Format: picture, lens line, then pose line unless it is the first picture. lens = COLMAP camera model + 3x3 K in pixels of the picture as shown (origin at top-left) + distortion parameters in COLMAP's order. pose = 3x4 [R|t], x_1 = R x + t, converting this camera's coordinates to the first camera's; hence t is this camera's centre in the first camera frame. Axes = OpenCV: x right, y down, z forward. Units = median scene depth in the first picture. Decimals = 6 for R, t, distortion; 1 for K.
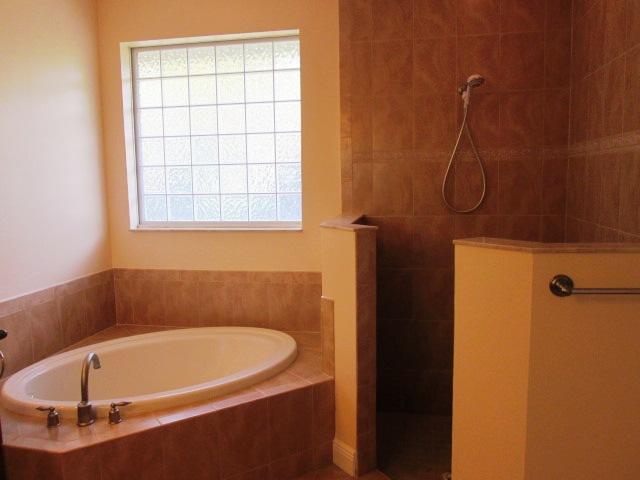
lens RADIAL K [[547.8, 0, 318.5], [0, 547.8, 237.7], [0, 0, 1]] dist [0.001882, -0.016019]
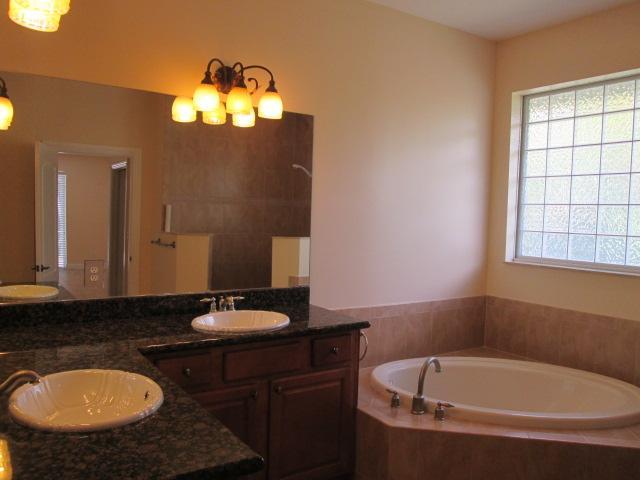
lens RADIAL K [[547.8, 0, 321.7], [0, 547.8, 242.4], [0, 0, 1]] dist [0.001882, -0.016019]
pose [[0.719720, 0.074617, -0.690243, 0.145517], [-0.115086, 0.993275, -0.012625, 0.002483], [0.684659, 0.088524, 0.723468, -0.037400]]
